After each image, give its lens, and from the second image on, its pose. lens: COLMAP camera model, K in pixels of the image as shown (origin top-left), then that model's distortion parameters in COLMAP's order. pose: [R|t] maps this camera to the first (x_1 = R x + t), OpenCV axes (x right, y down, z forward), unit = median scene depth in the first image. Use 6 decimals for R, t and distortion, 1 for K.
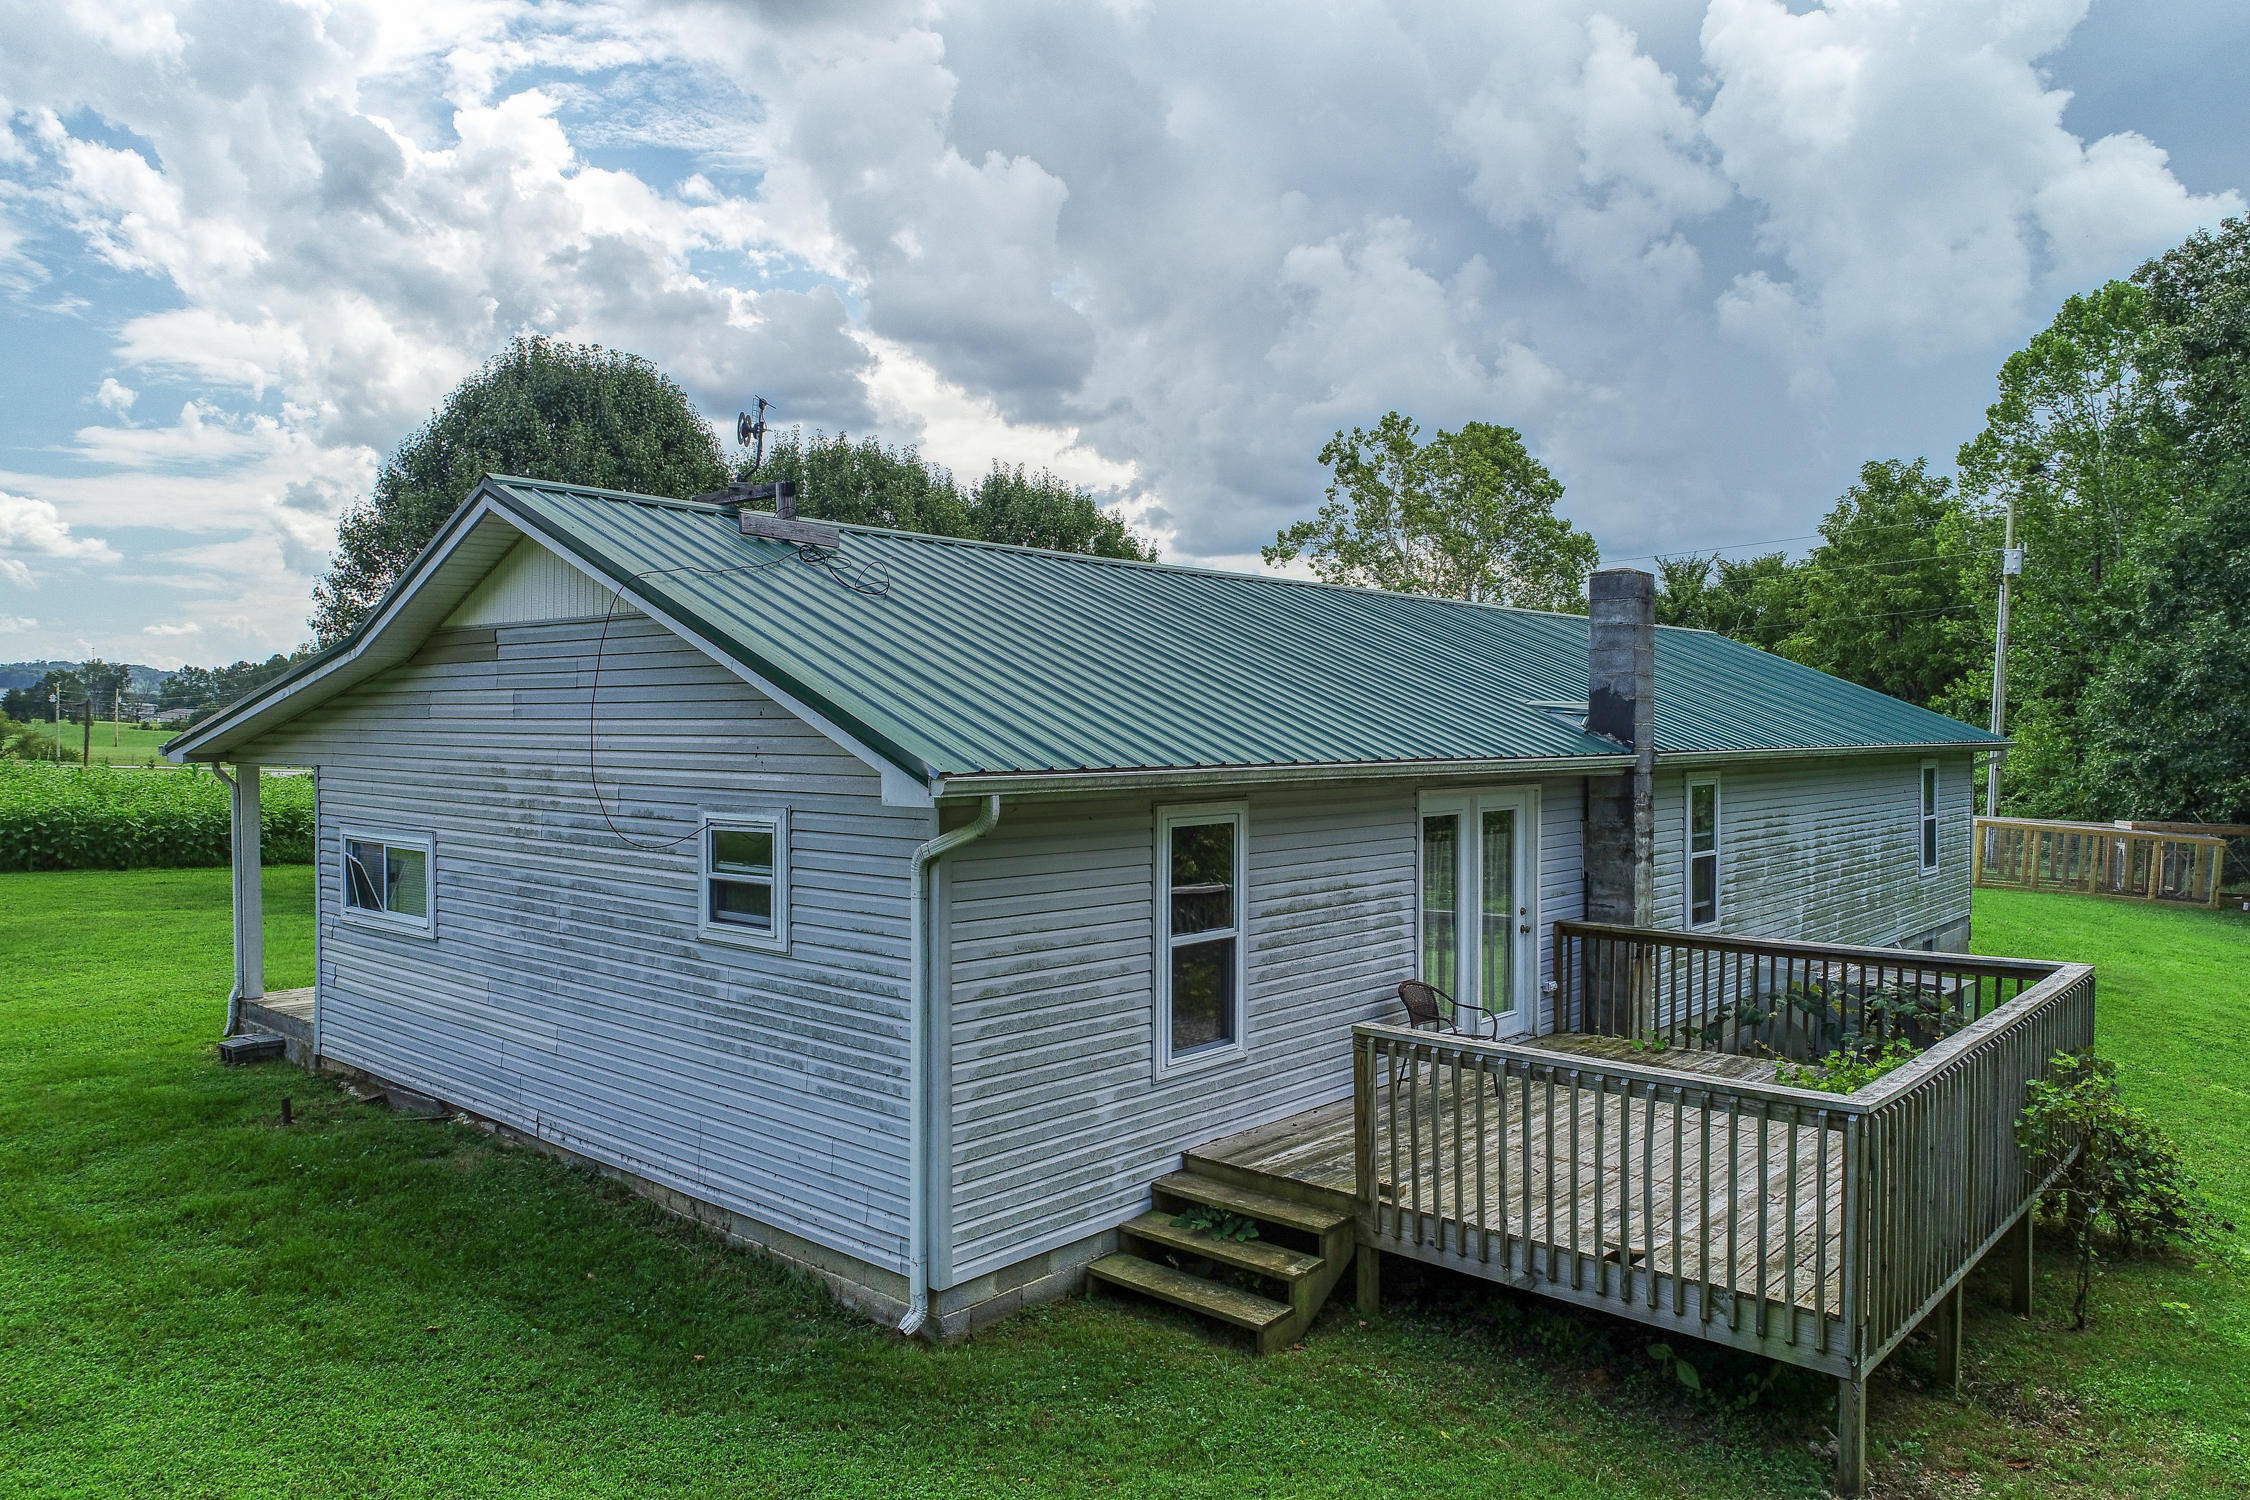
lens RADIAL K [[1516.2, 0, 1128.9], [0, 1516.2, 746.4], [0, 0, 1]] dist [0.004565, -0.005943]
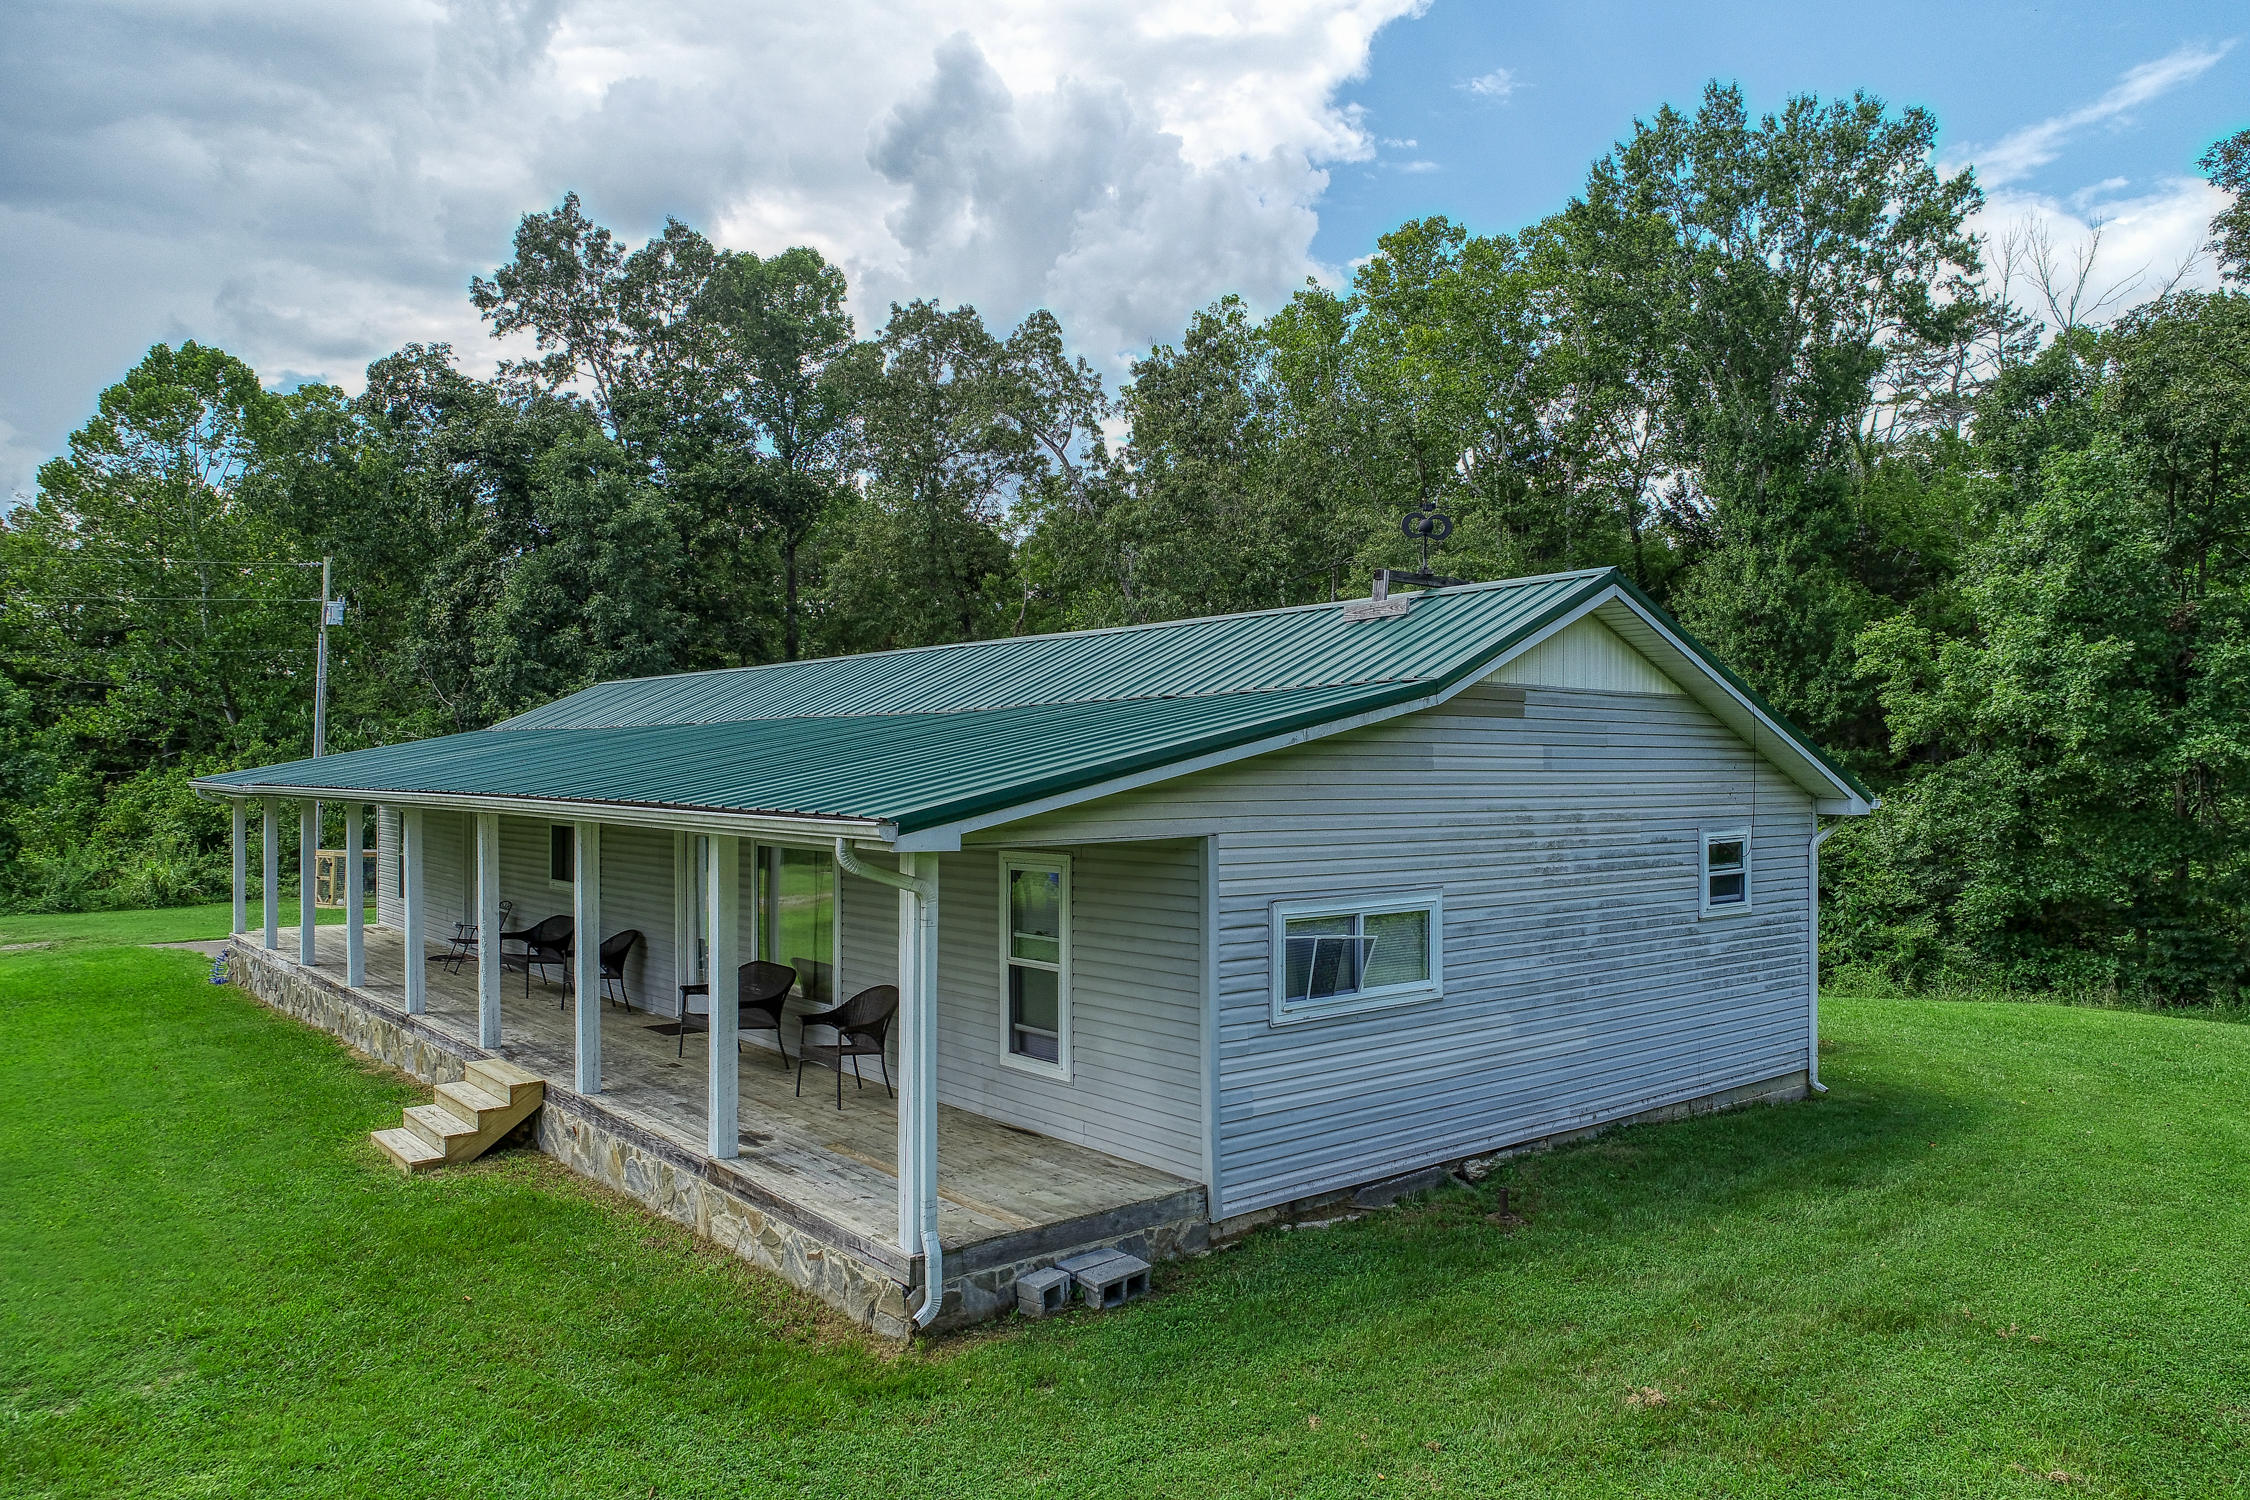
lens RADIAL K [[1516.2, 0, 1128.6], [0, 1516.2, 756.2], [0, 0, 1]] dist [0.004565, -0.005943]
pose [[0.145381, 0.004399, 0.989366, -1.691850], [0.012692, 0.999900, -0.006311, -0.027982], [-0.989294, 0.013474, 0.145311, 1.232079]]
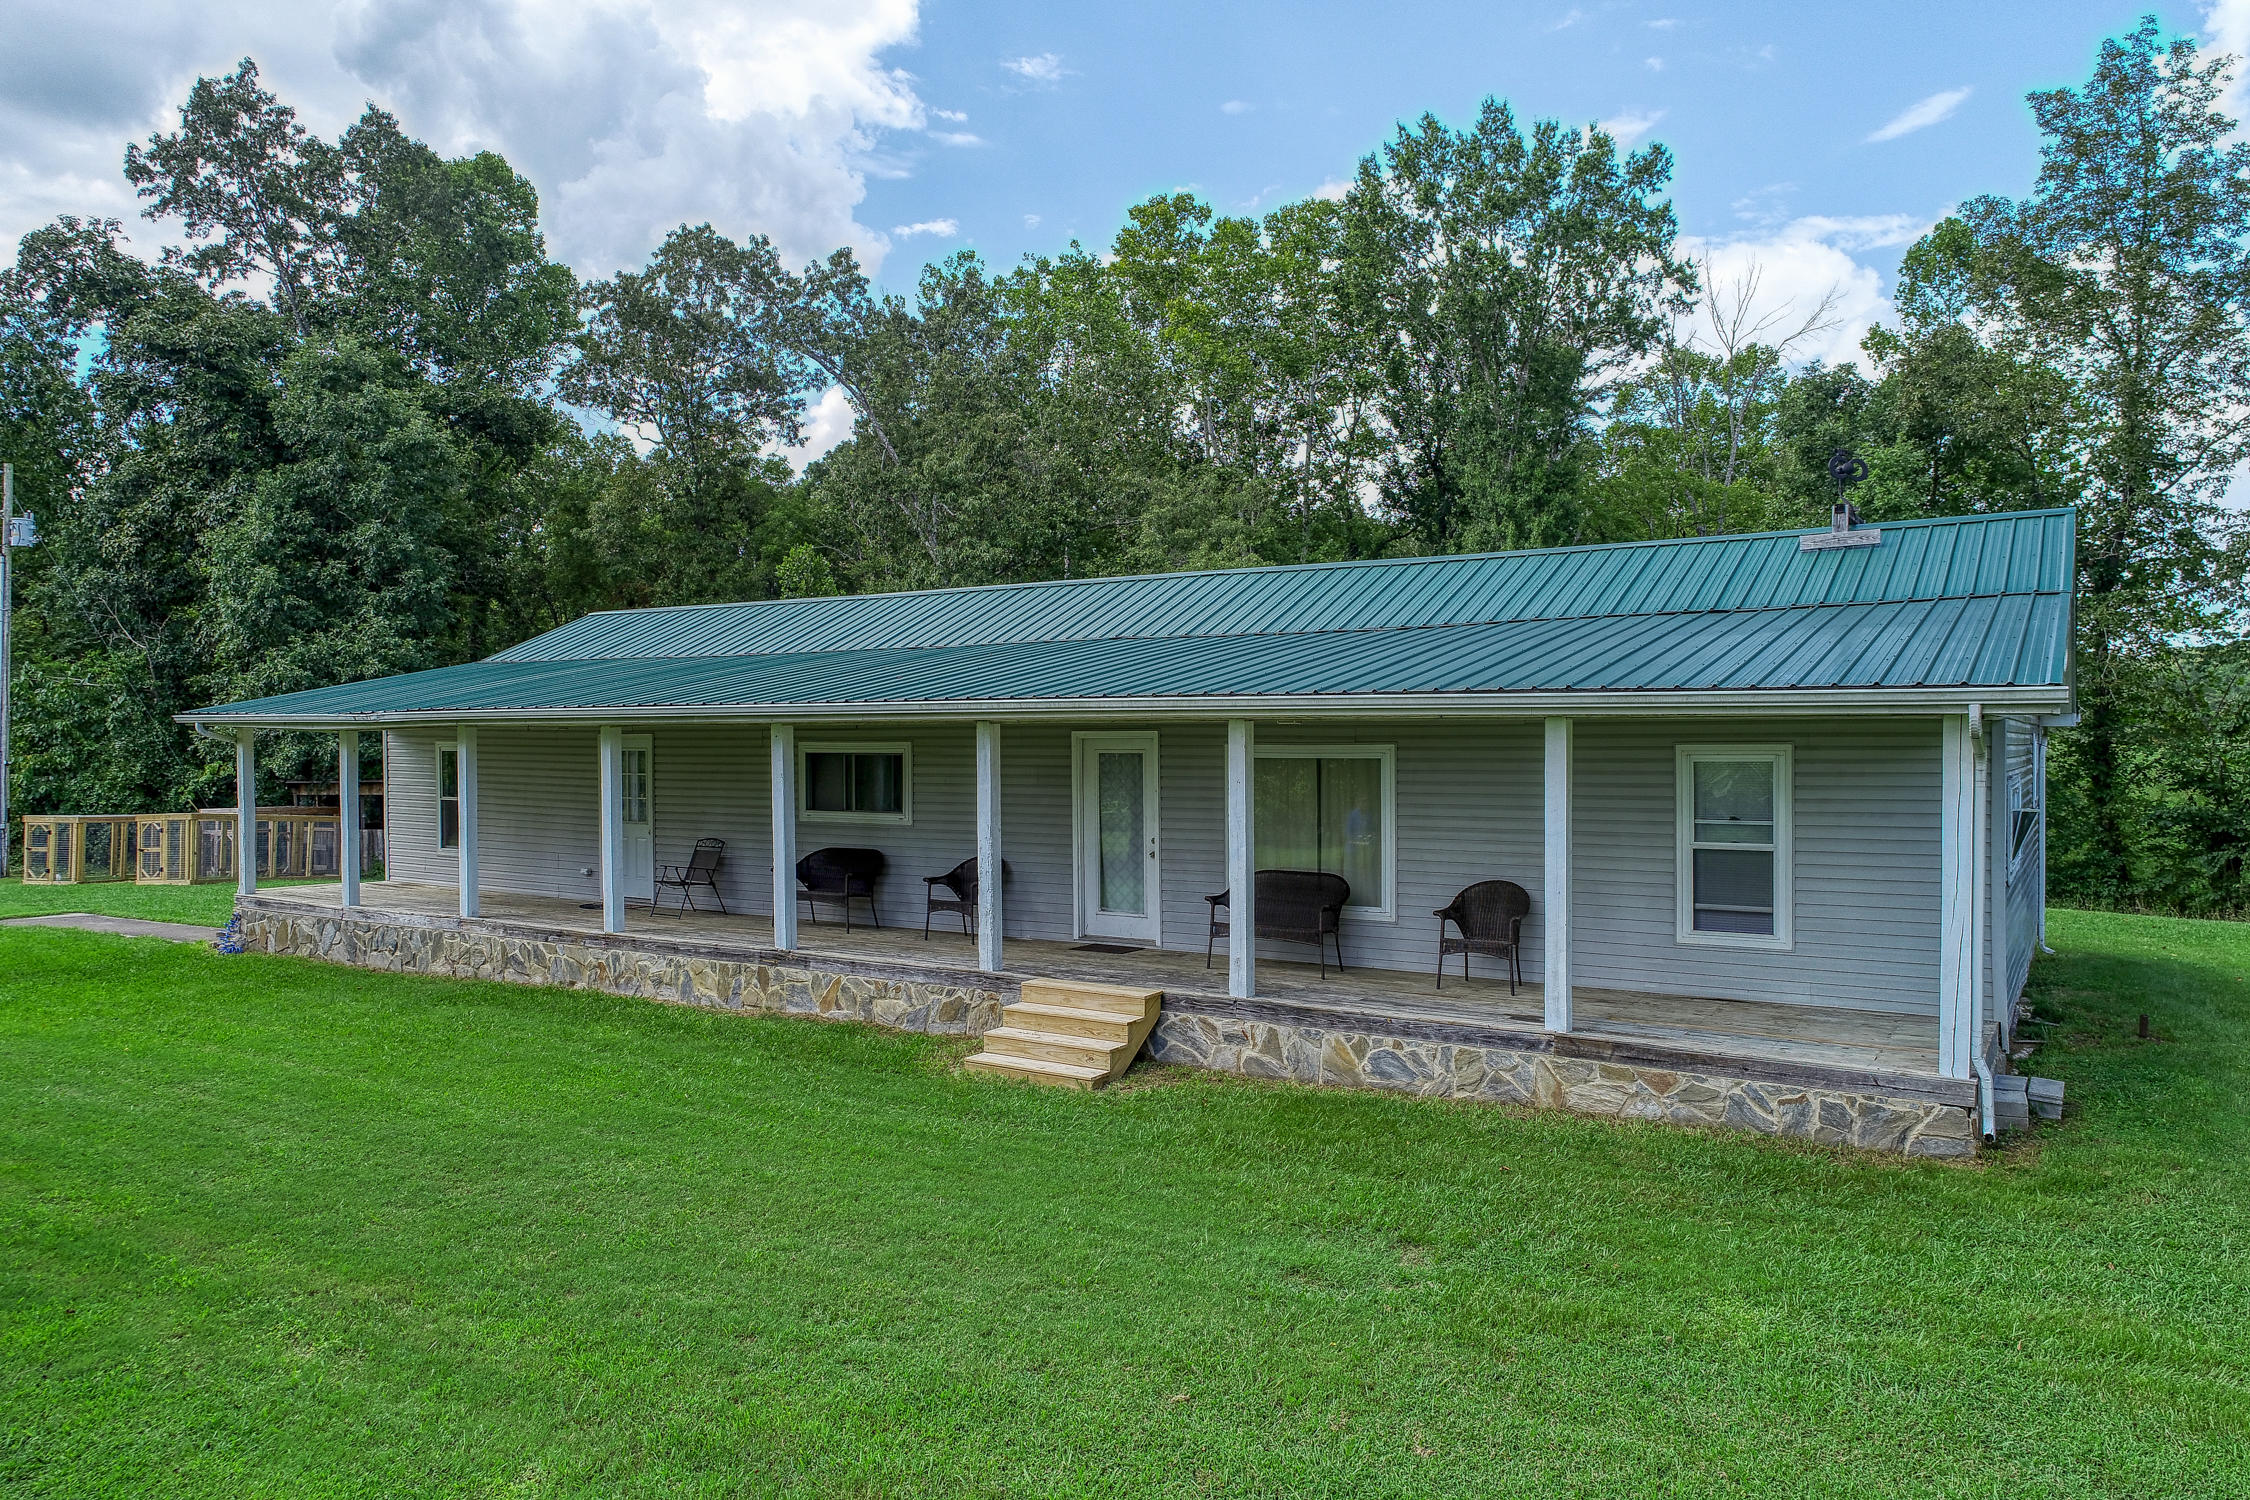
lens RADIAL K [[1516.2, 0, 1129.1], [0, 1516.2, 750.2], [0, 0, 1]] dist [0.004565, -0.005943]
pose [[-0.162846, -0.010567, 0.986595, -1.723058], [0.014413, 0.999810, 0.013087, 0.017476], [-0.986546, 0.016351, -0.162663, 2.166831]]
